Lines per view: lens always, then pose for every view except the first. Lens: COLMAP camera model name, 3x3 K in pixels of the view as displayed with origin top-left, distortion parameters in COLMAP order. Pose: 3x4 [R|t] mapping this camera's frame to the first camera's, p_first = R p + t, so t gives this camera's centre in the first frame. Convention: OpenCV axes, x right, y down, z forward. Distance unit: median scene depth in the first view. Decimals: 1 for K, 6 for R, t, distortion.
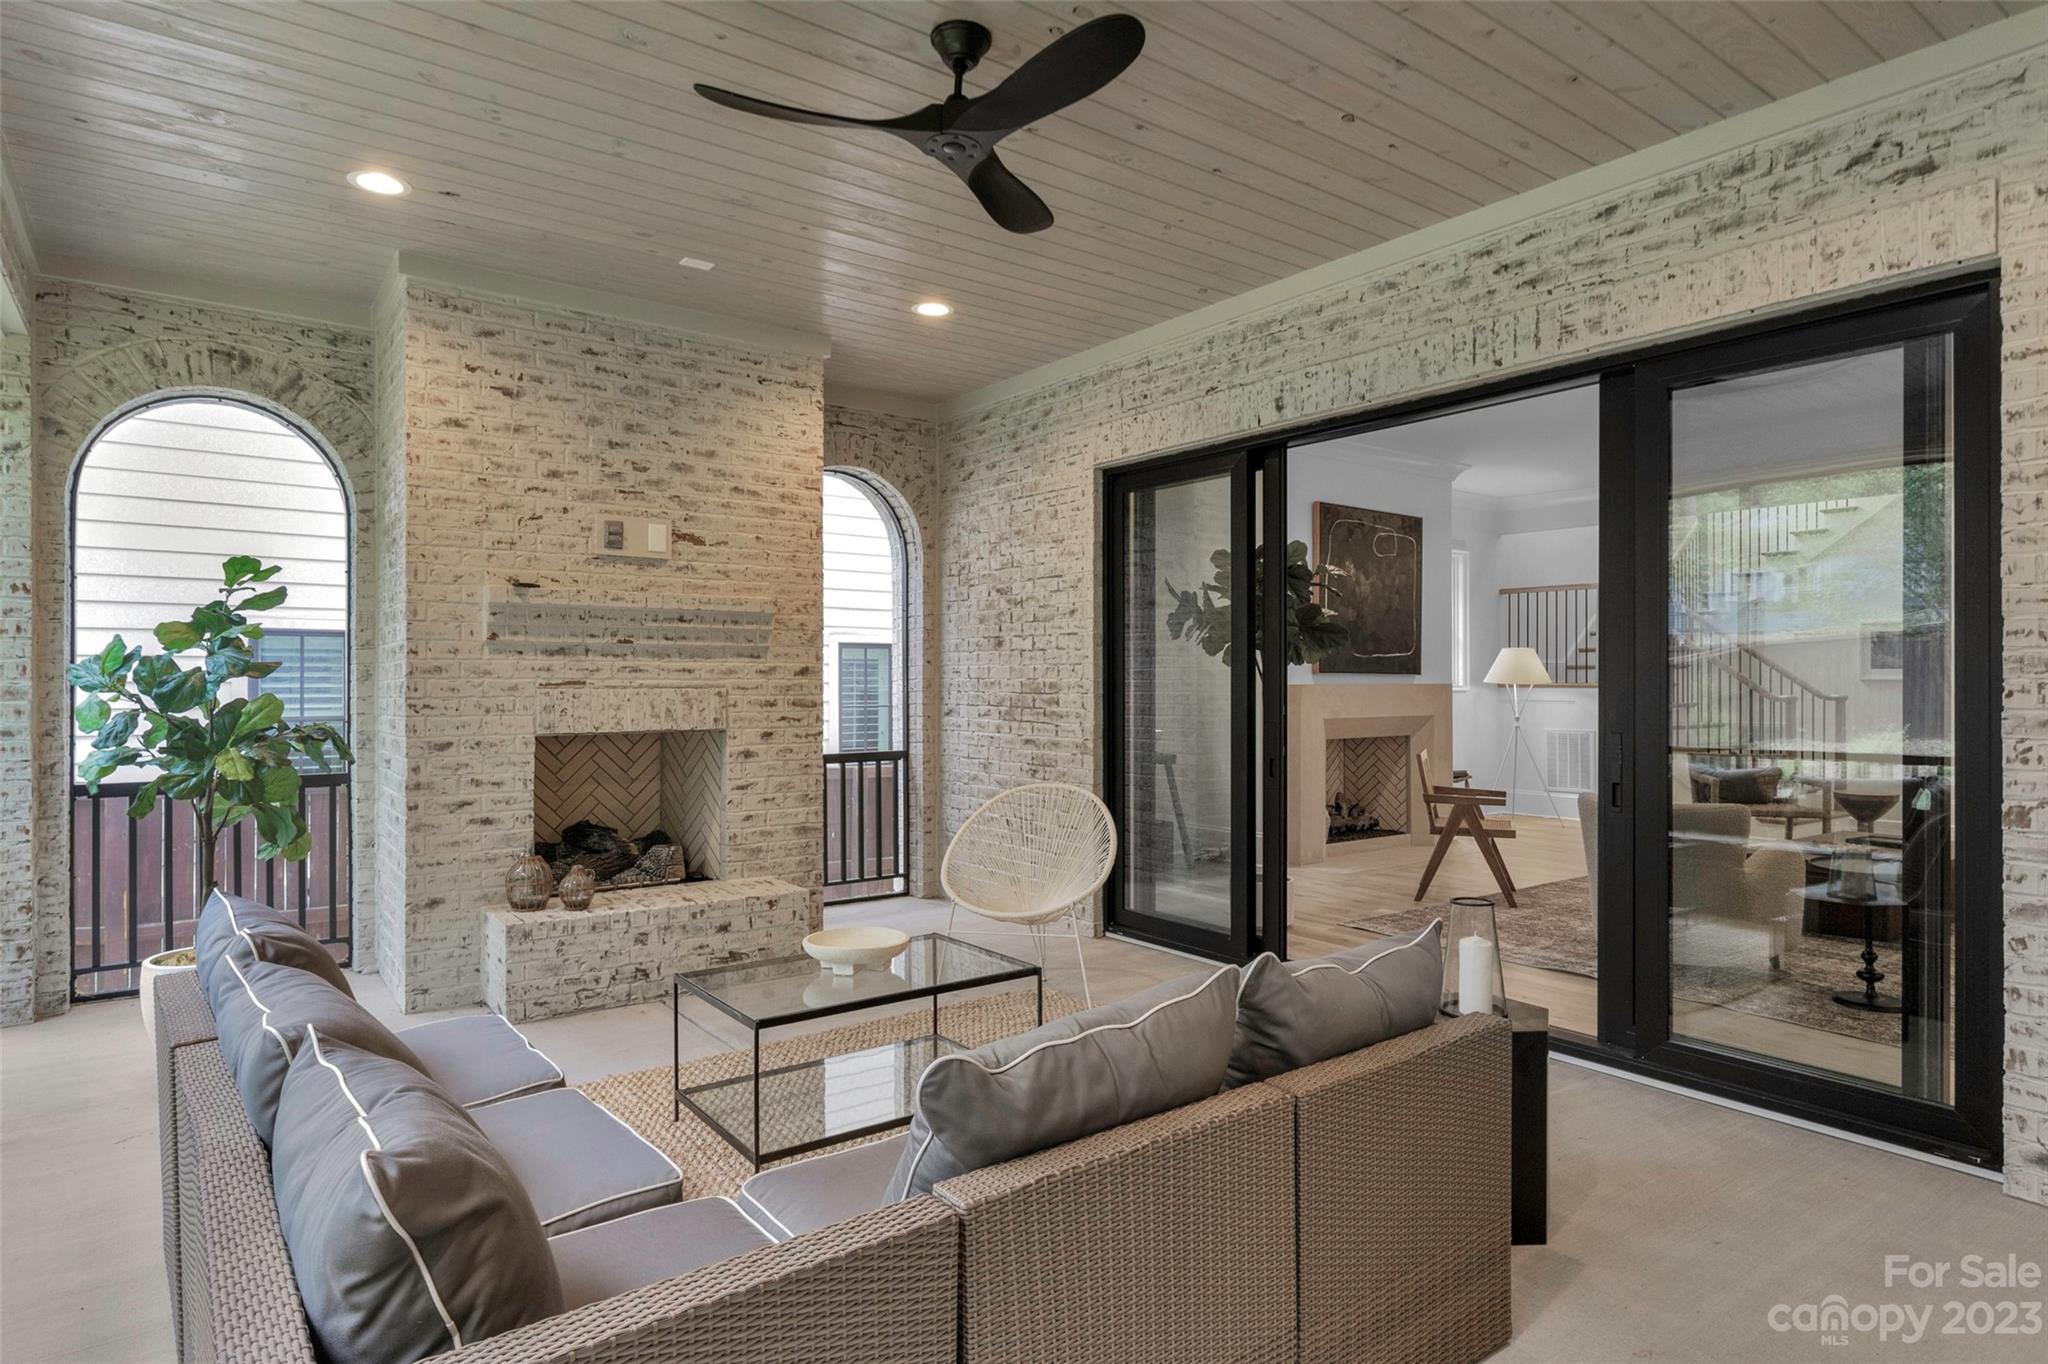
lens RADIAL K [[1134.4, 0, 967.1], [0, 1134.4, 676.2], [0, 0, 1]] dist [0.000135, 0.001418]
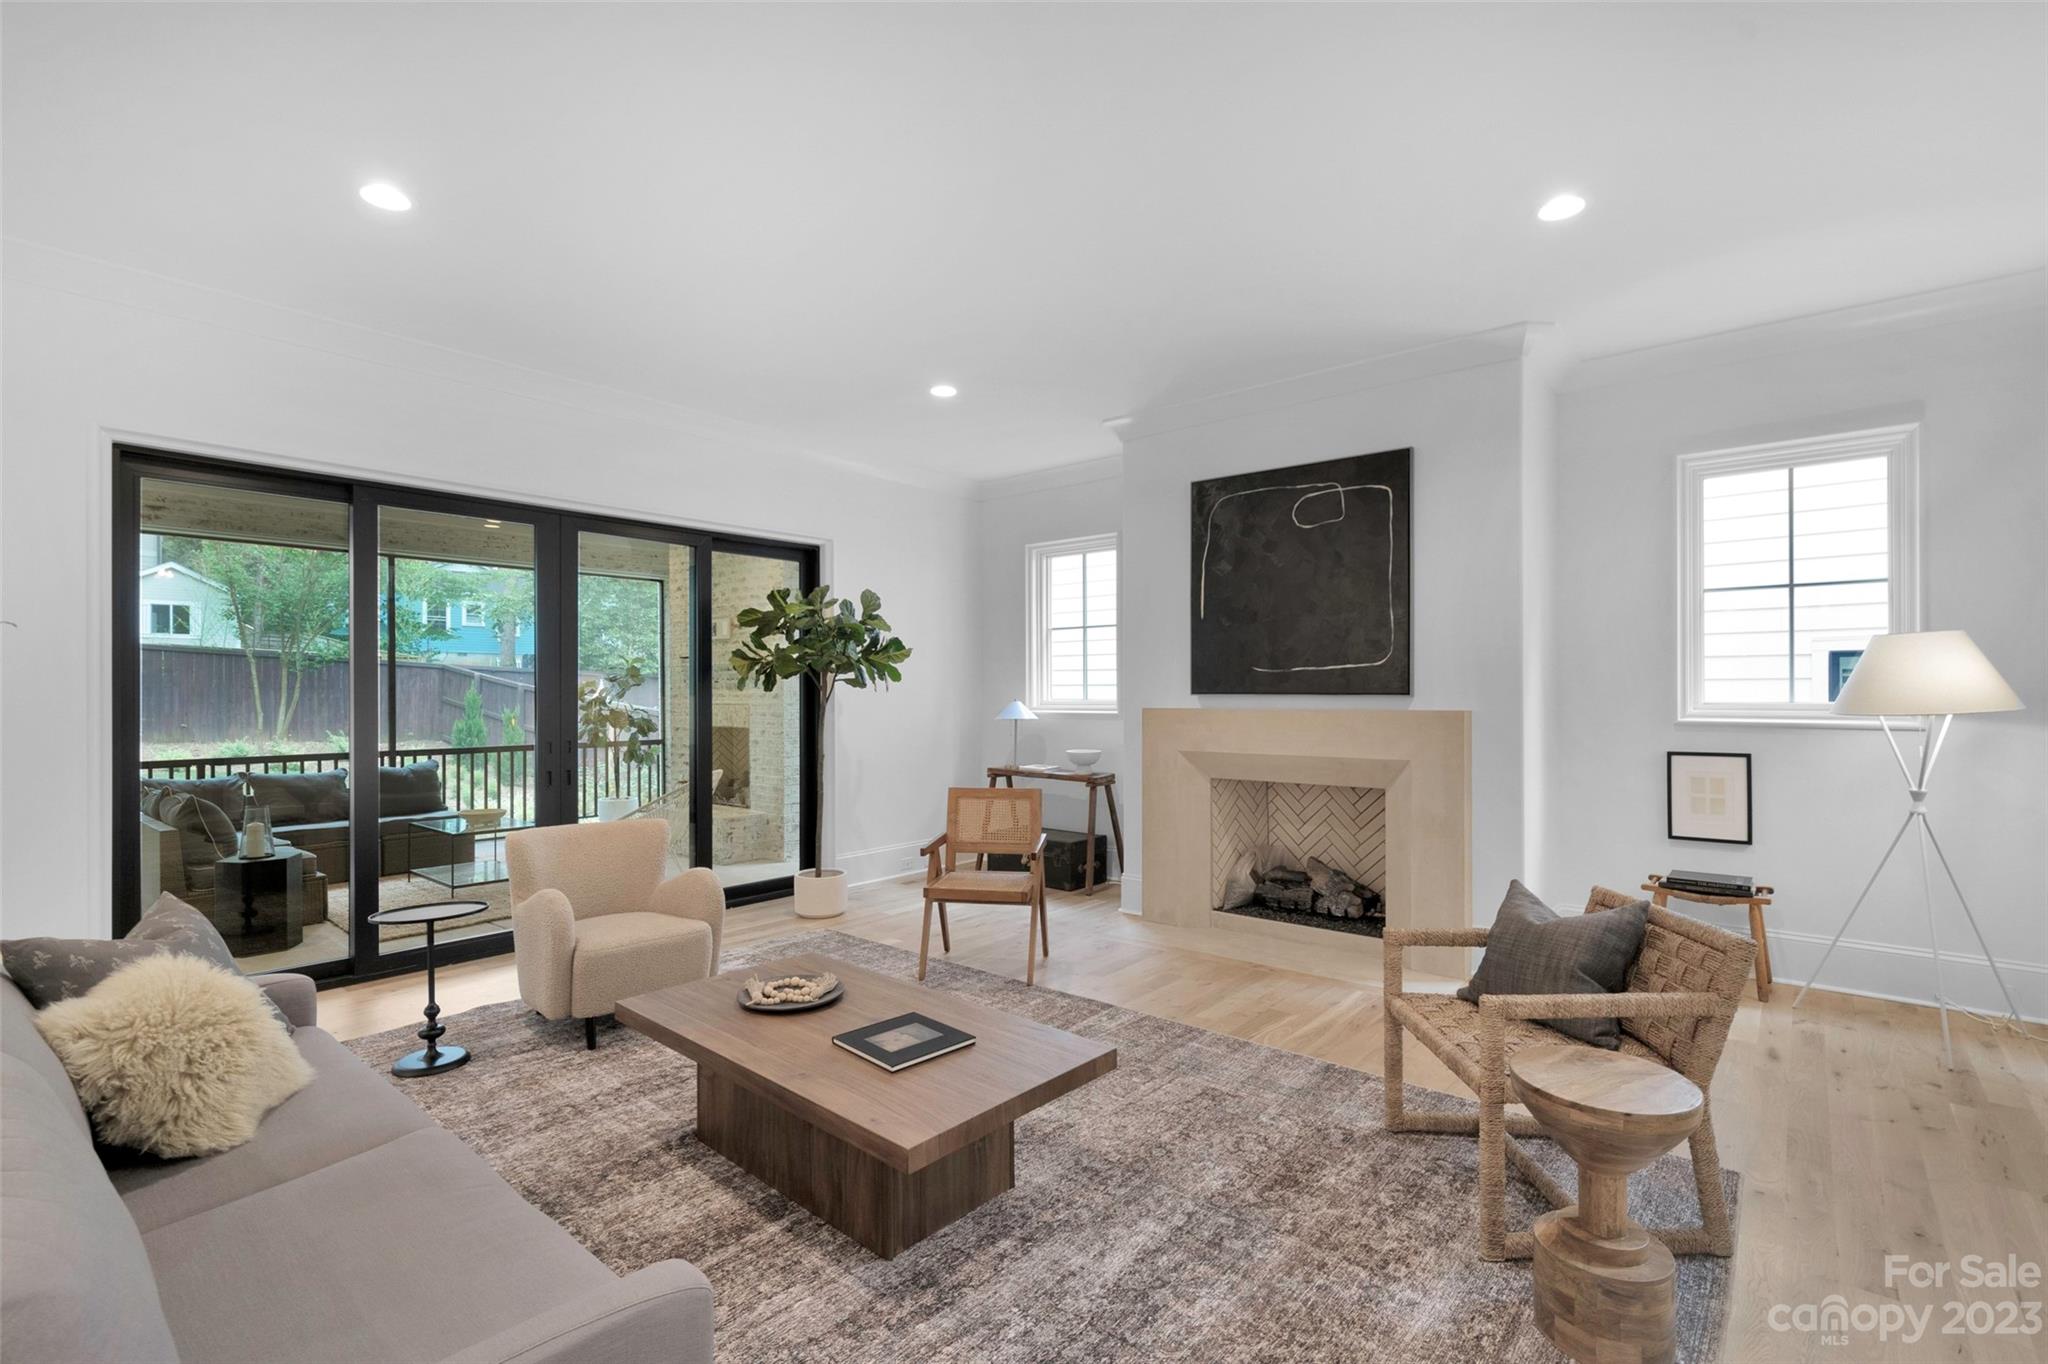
lens RADIAL K [[938.0, 0, 1020.5], [0, 938.0, 691.3], [0, 0, 1]] dist [-0.007882, 0.001012]
pose [[0.247061, -0.003752, -0.968993, 1.393226], [0.004921, 0.999984, -0.002617, -0.005650], [0.968987, -0.004122, 0.247076, 1.078084]]
